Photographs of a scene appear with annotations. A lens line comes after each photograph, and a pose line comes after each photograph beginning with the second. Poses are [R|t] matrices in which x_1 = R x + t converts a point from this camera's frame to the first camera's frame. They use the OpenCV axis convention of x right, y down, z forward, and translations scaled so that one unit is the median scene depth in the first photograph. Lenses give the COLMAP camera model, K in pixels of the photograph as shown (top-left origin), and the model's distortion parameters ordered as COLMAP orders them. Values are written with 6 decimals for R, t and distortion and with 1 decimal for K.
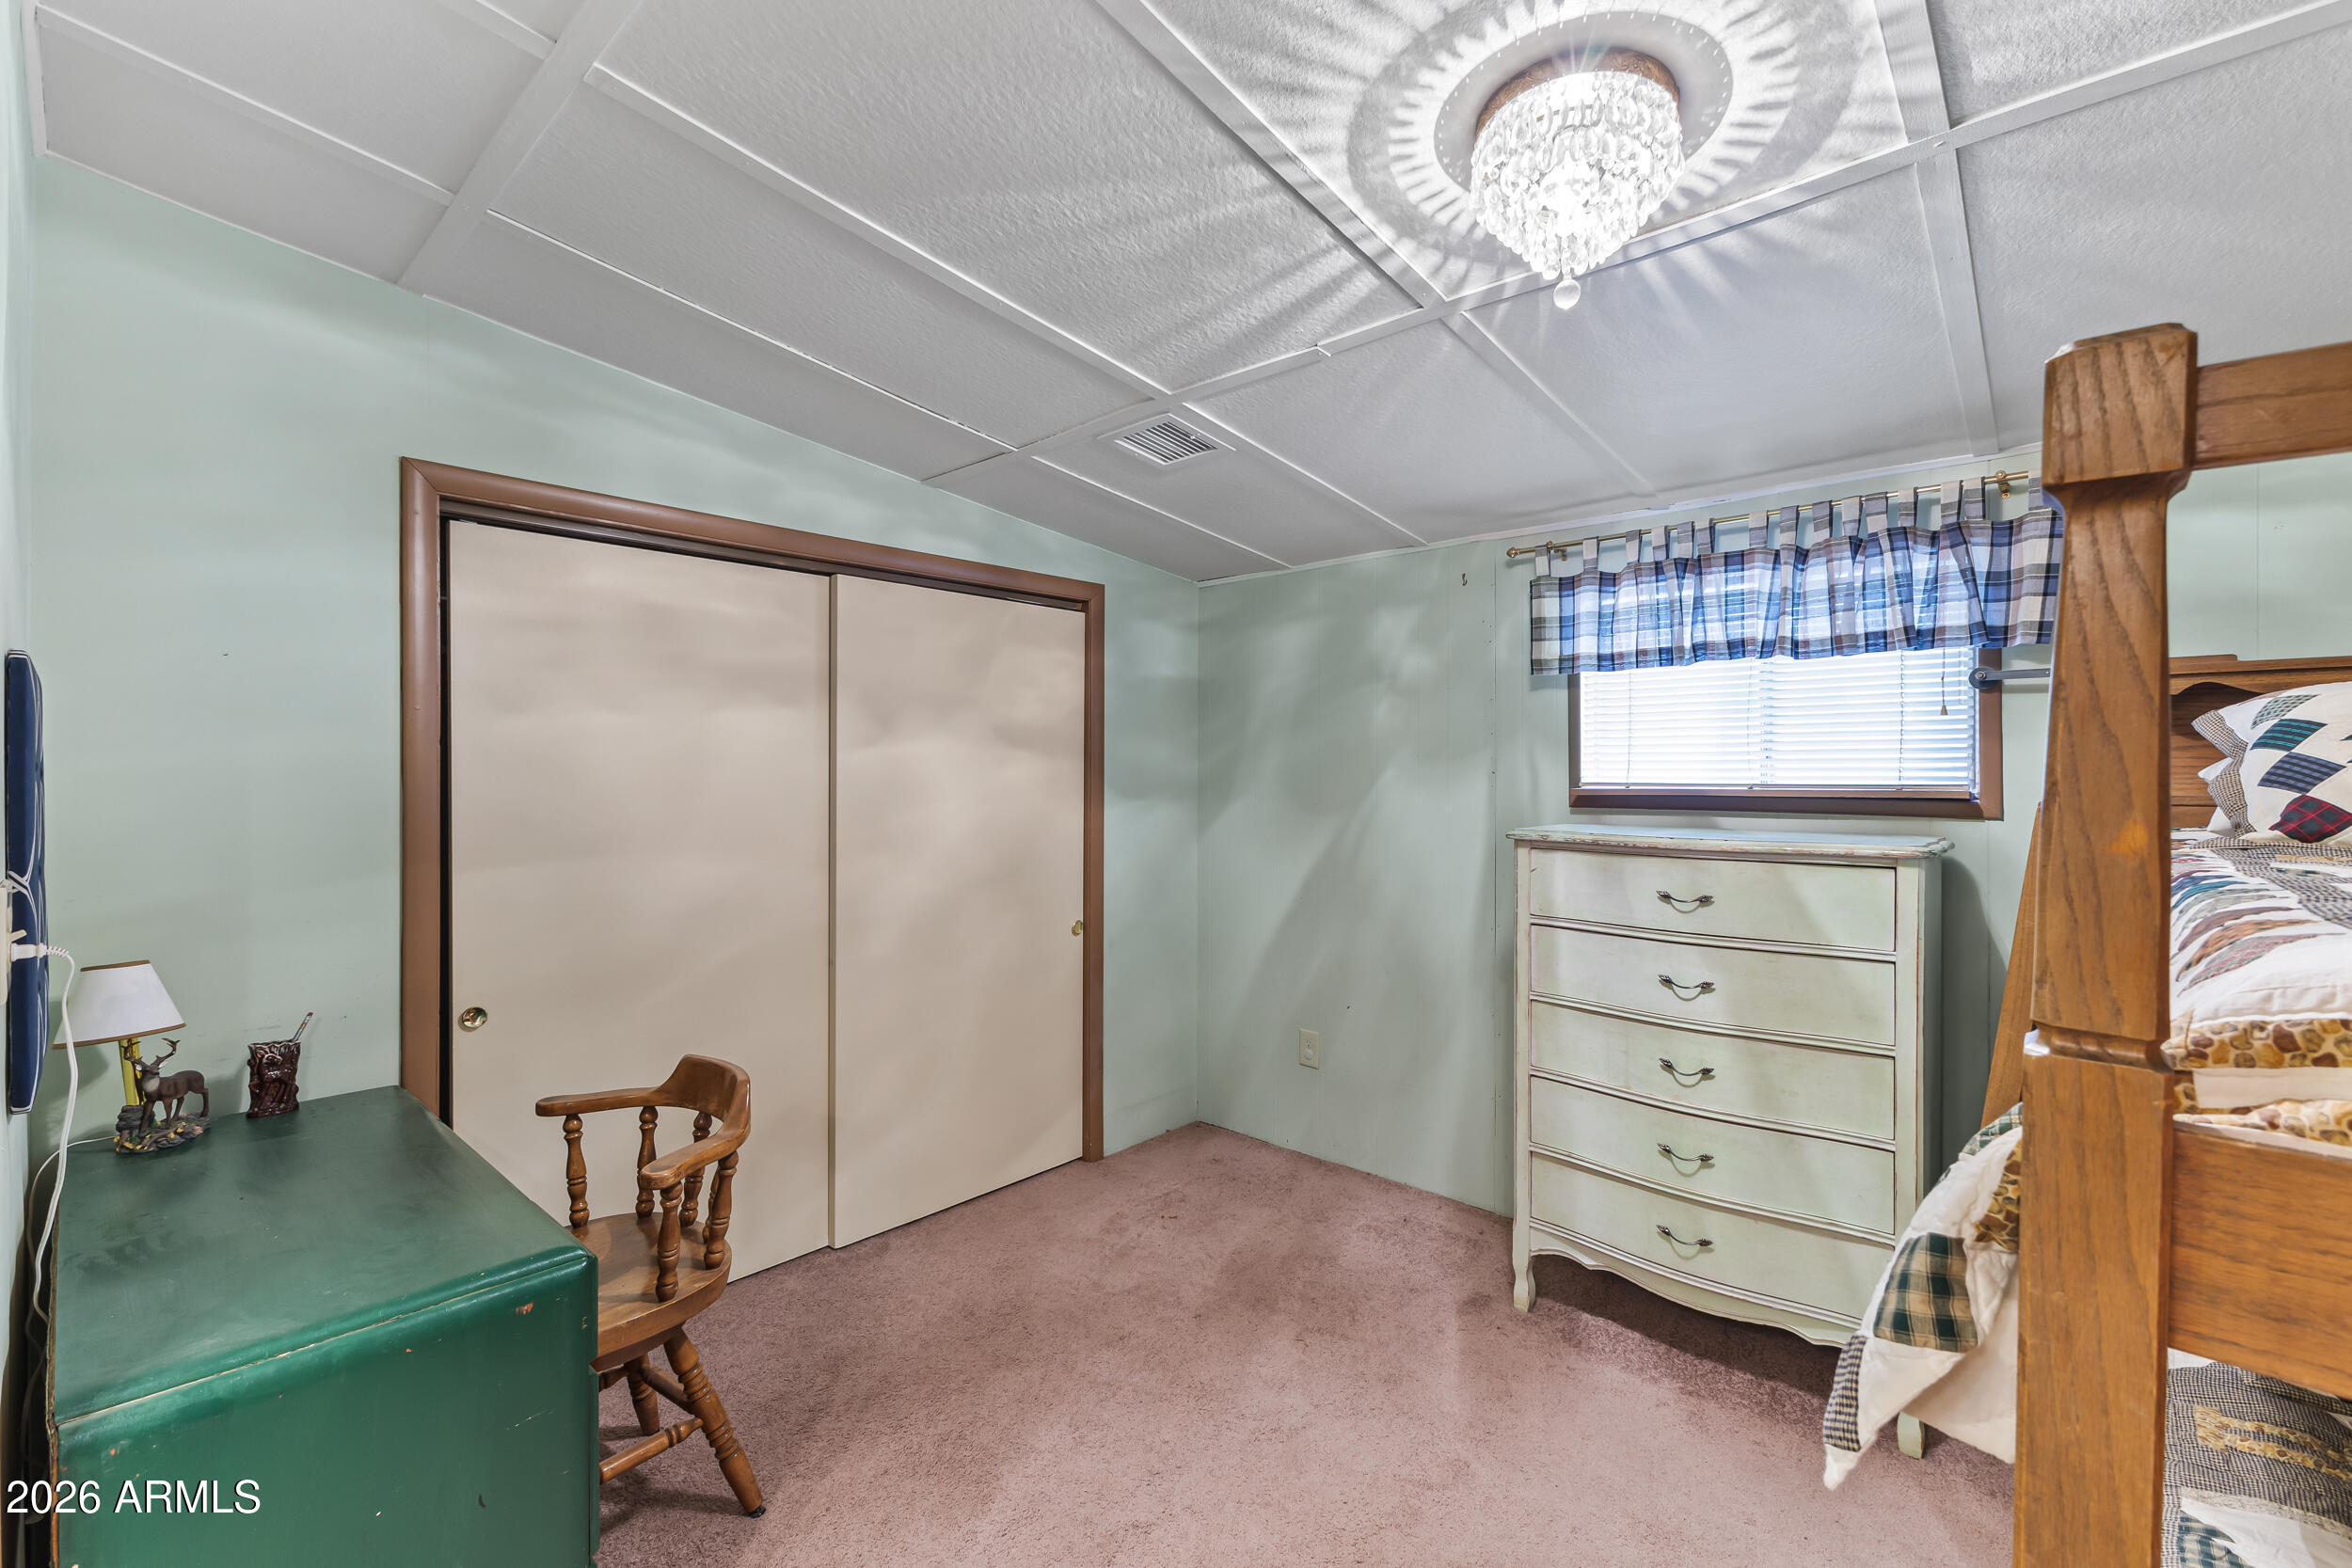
lens RADIAL K [[1011.3, 0, 1173.4], [0, 1011.3, 776.9], [0, 0, 1]] dist [0.002845, 0.000513]
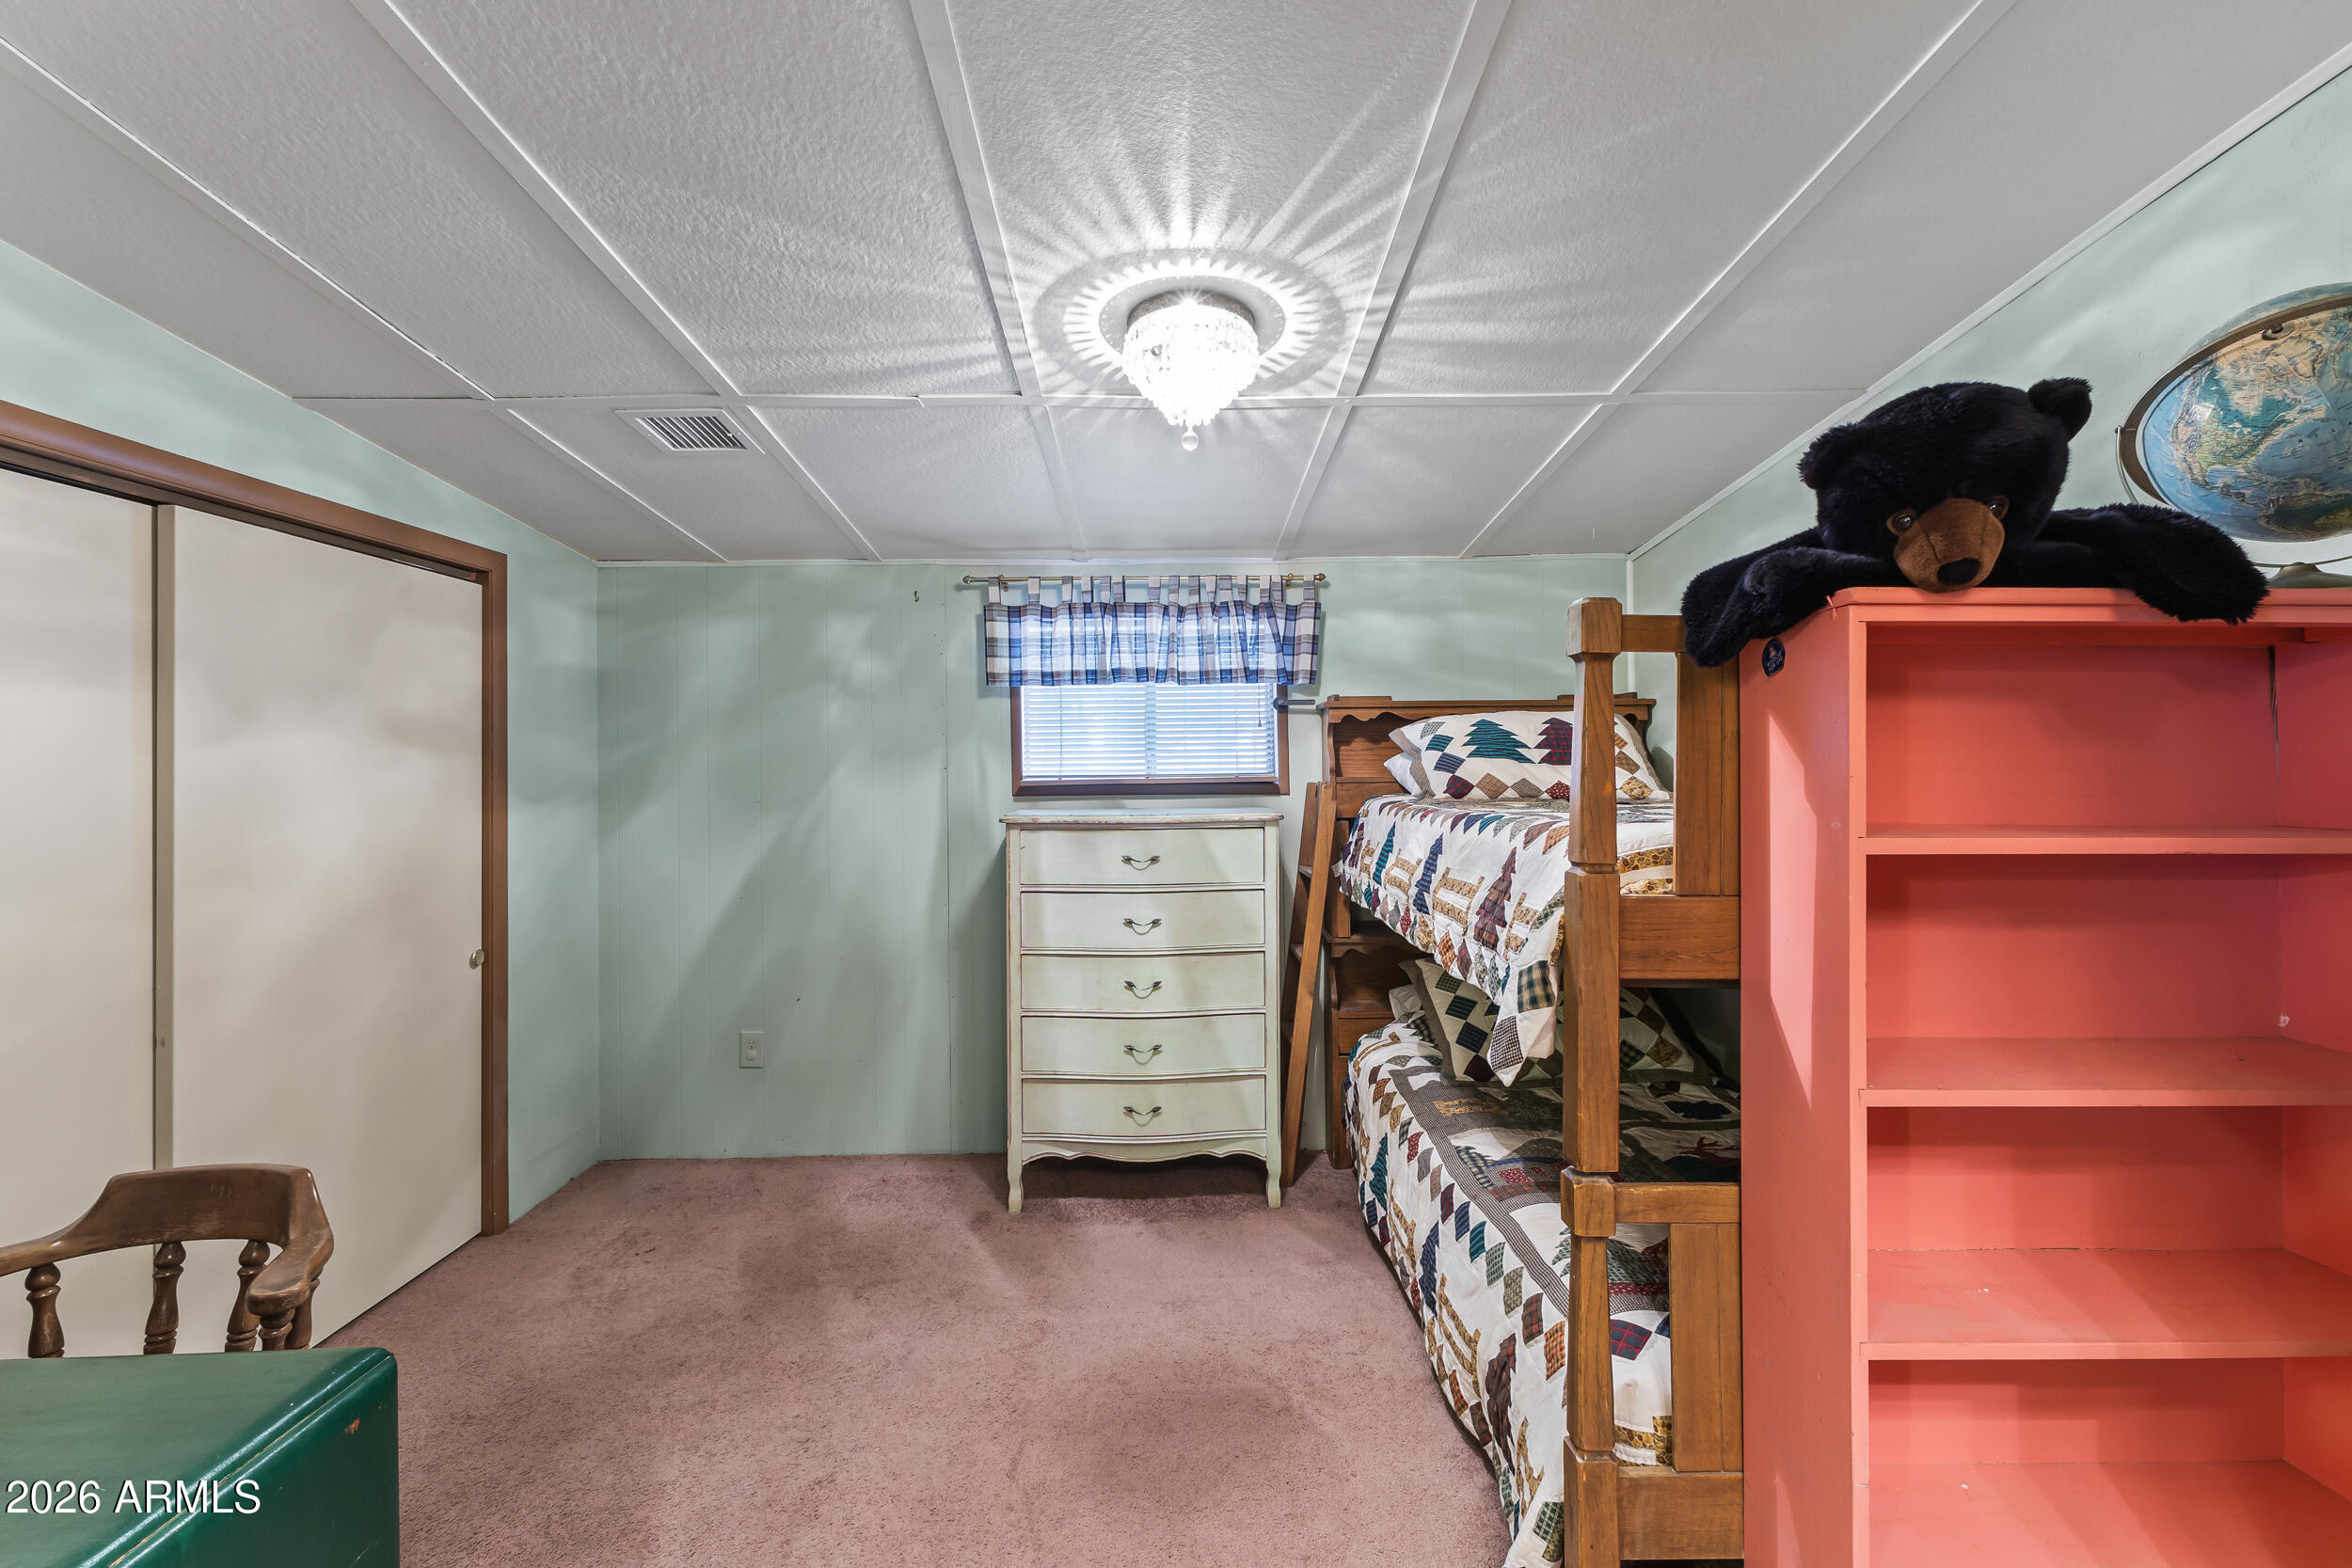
lens RADIAL K [[1043.7, 0, 1183.3], [0, 1043.7, 762.7], [0, 0, 1]] dist [-0.003585, -0.000037]
pose [[0.720874, -0.007830, 0.693022, -0.376642], [0.014343, 0.999891, -0.003623, -0.003080], [-0.692918, 0.012552, 0.720907, -0.043667]]
